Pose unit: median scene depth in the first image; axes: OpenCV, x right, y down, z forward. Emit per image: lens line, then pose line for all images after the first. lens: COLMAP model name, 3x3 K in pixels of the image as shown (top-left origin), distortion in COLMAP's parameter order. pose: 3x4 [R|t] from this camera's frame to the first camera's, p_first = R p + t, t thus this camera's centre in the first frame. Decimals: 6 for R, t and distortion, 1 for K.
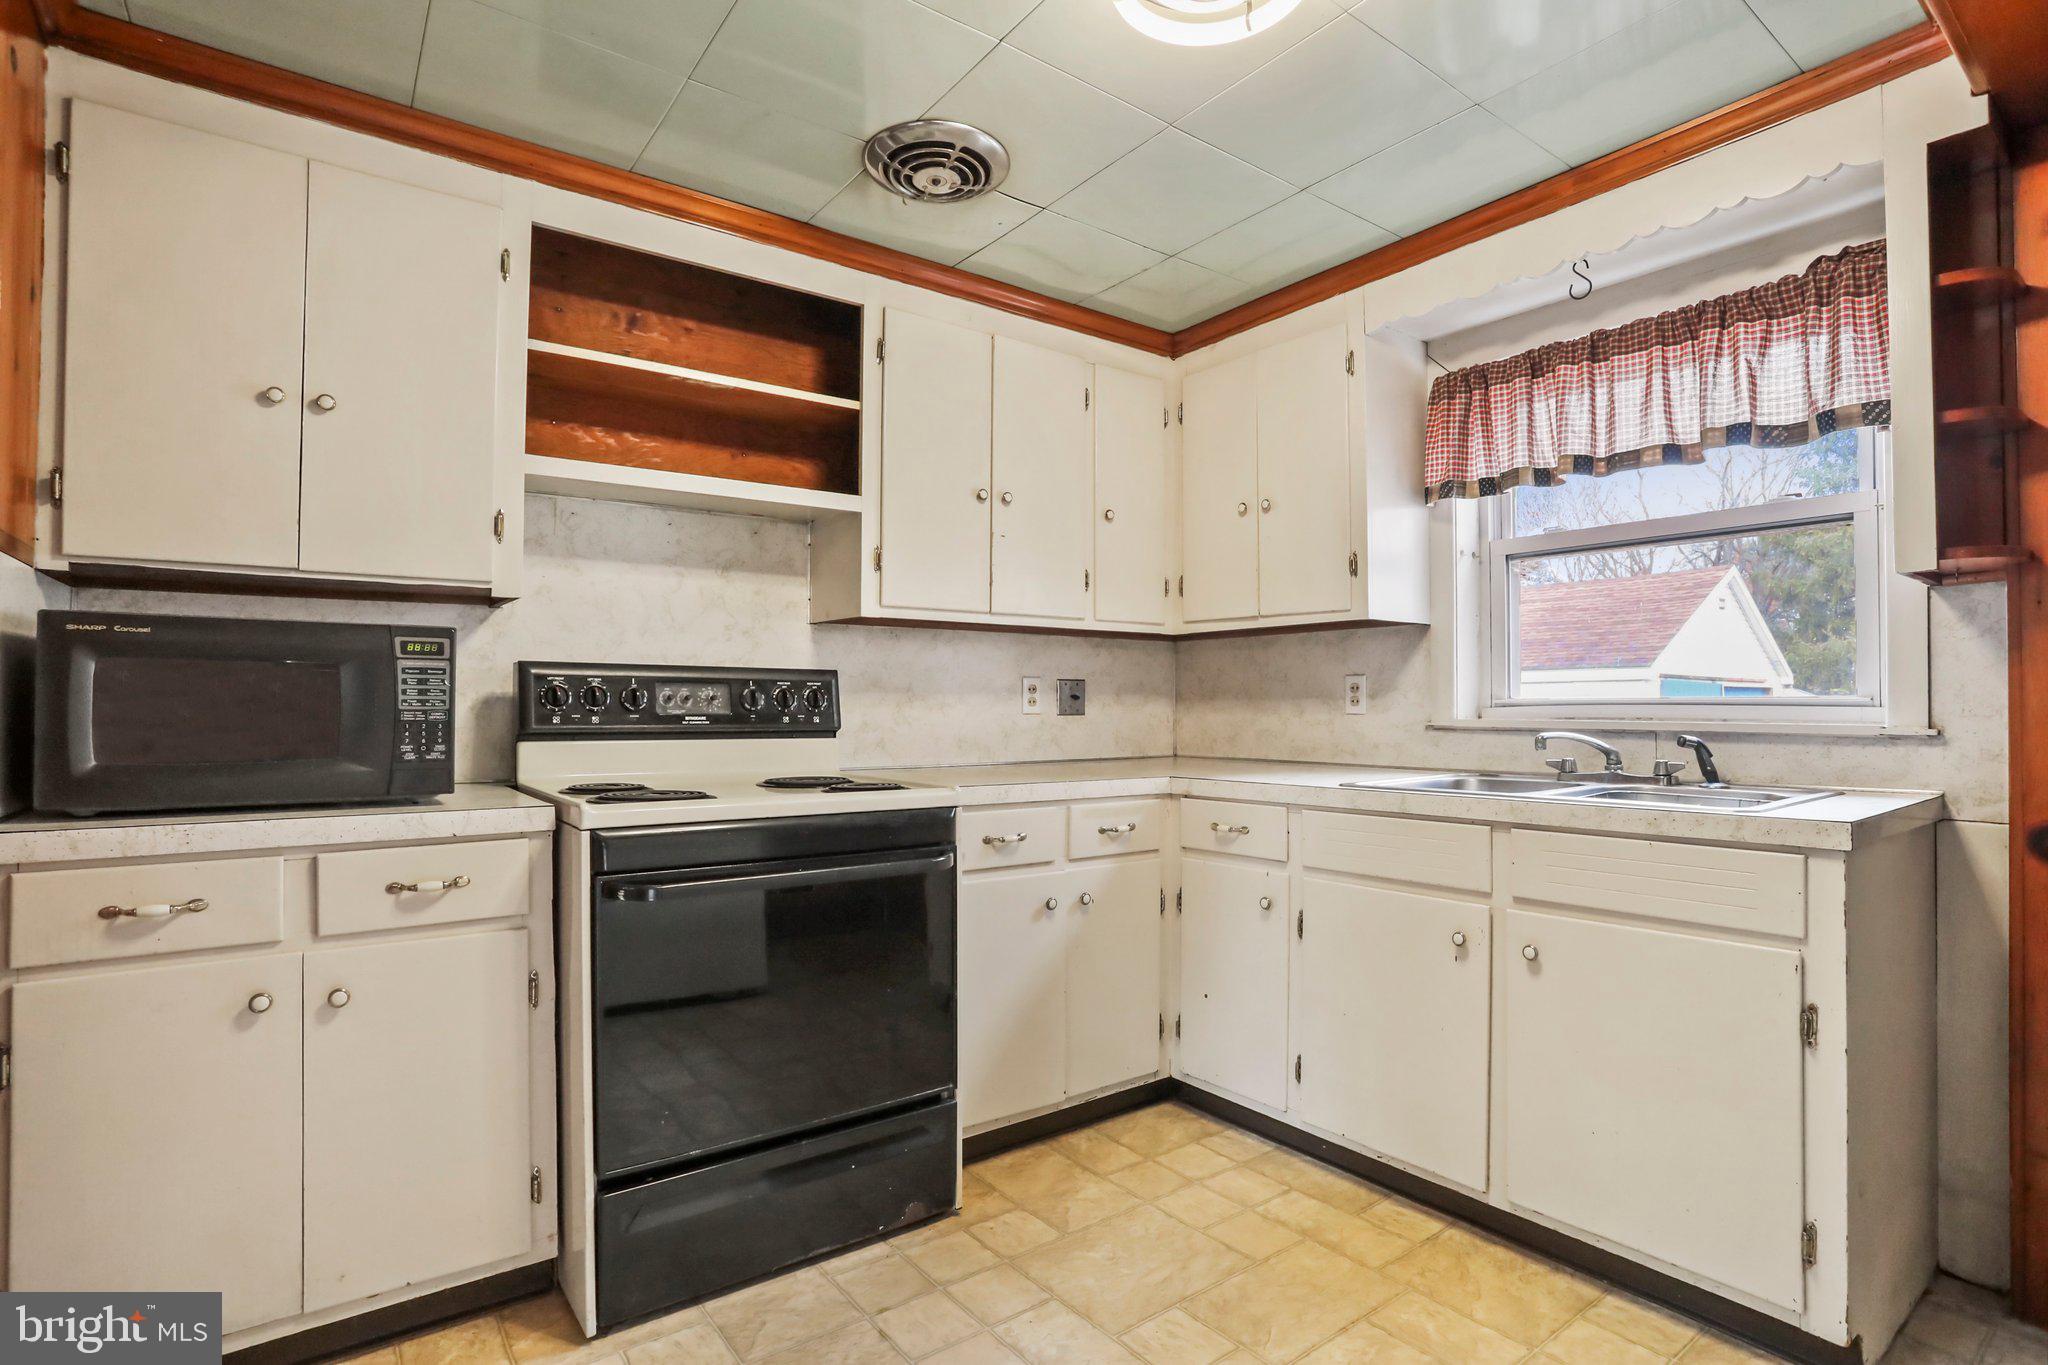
lens RADIAL K [[1012.8, 0, 1035.0], [0, 1012.8, 694.8], [0, 0, 1]] dist [-0.053392, 0.002337]
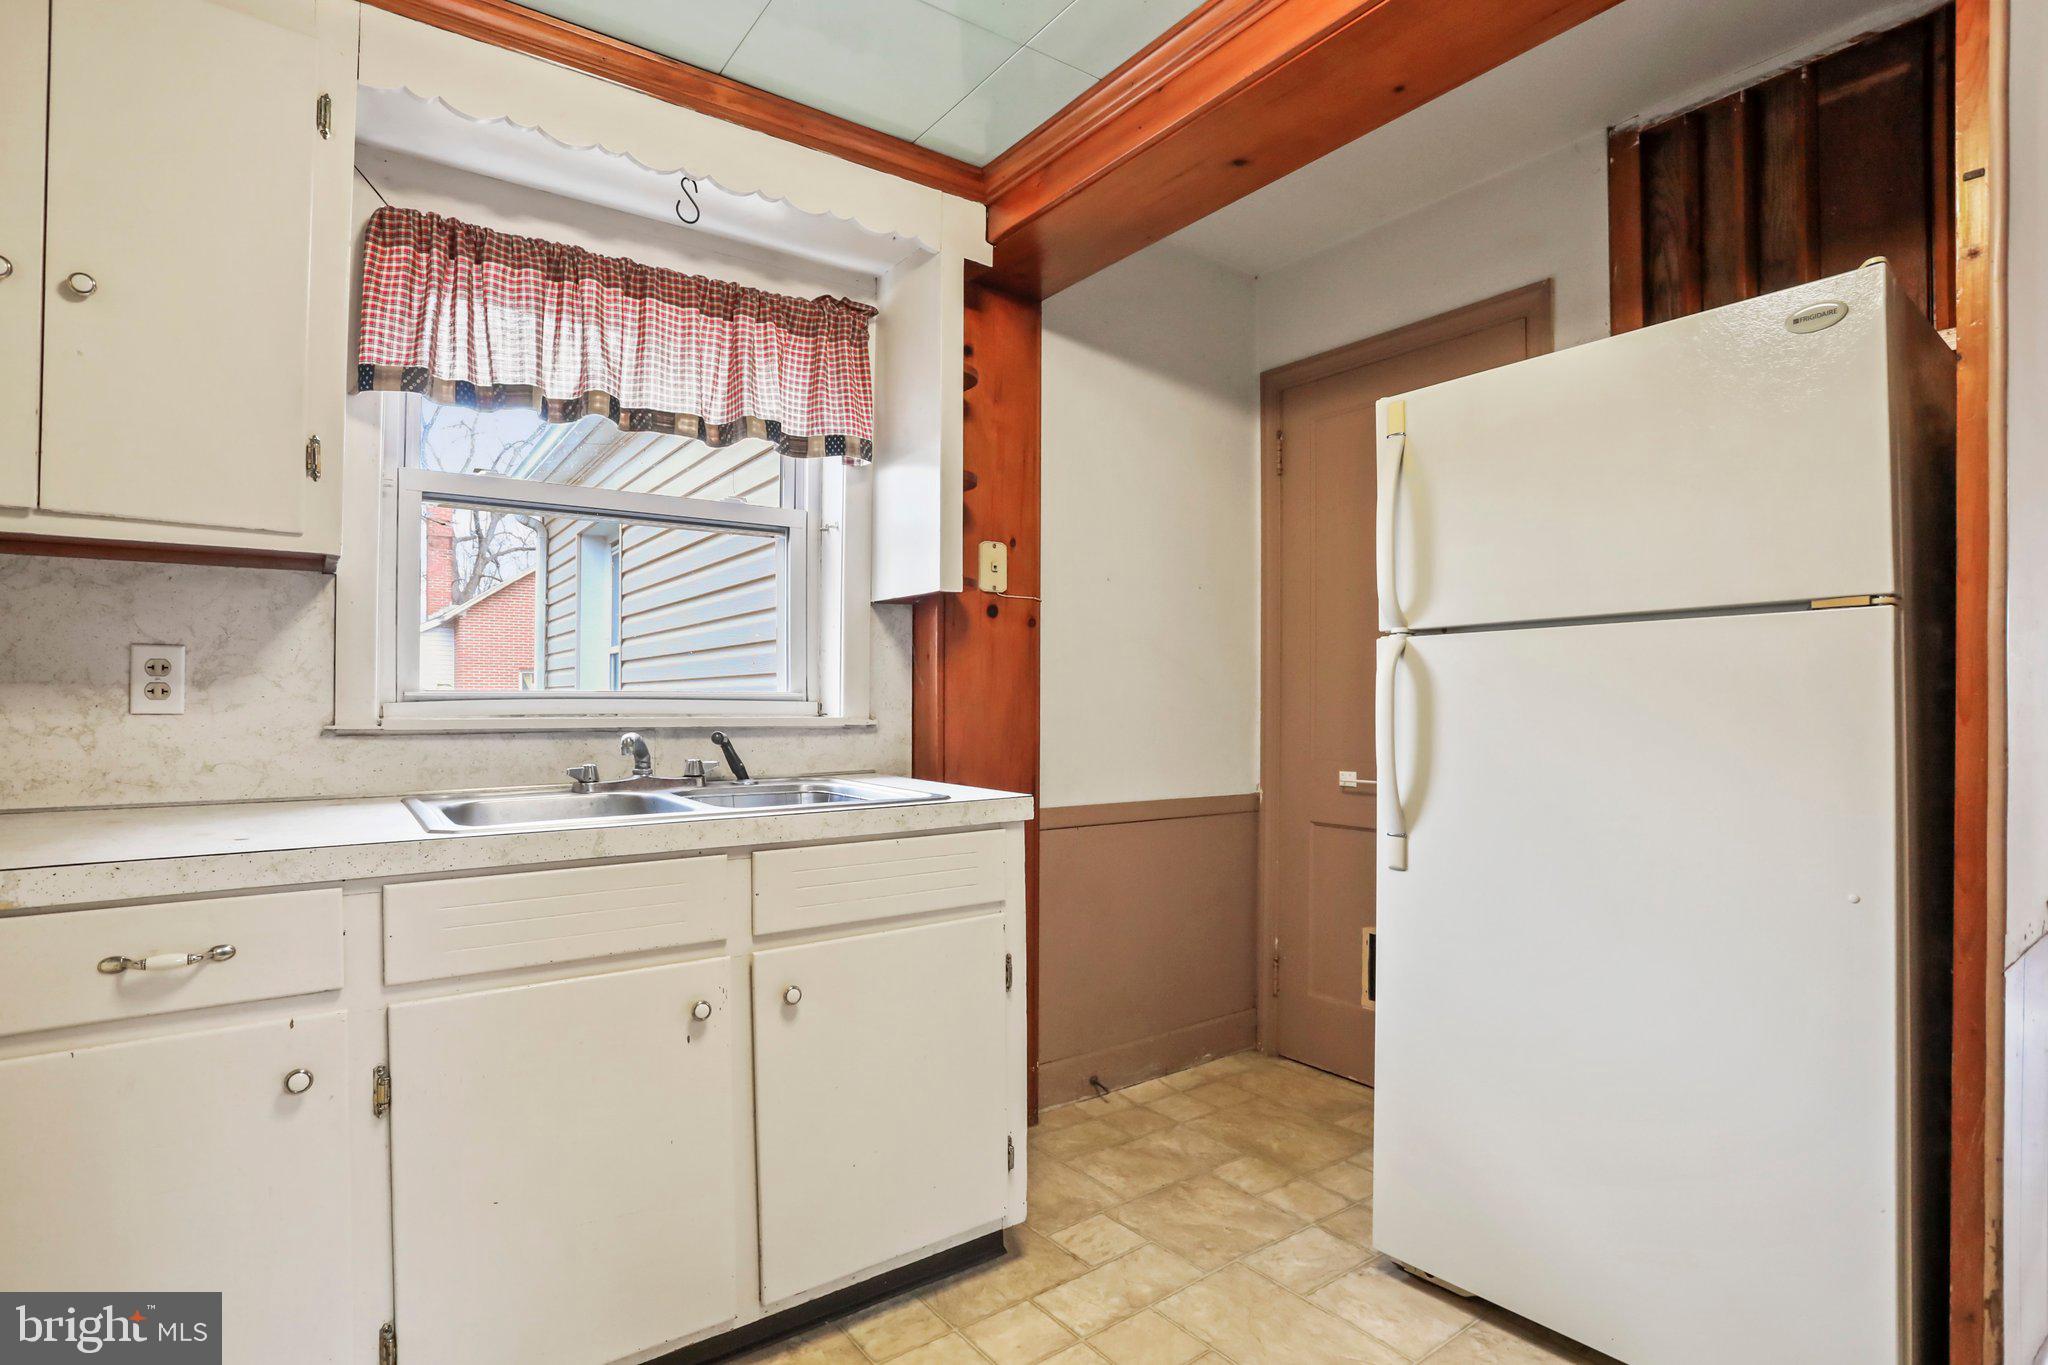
lens RADIAL K [[1012.8, 0, 1034.0], [0, 1012.8, 695.3], [0, 0, 1]] dist [-0.053392, 0.002337]
pose [[-0.004345, 0.003577, 0.999984, -0.270082], [-0.013182, 0.999907, -0.003634, 0.005083], [-0.999904, -0.013197, -0.004298, 0.615583]]
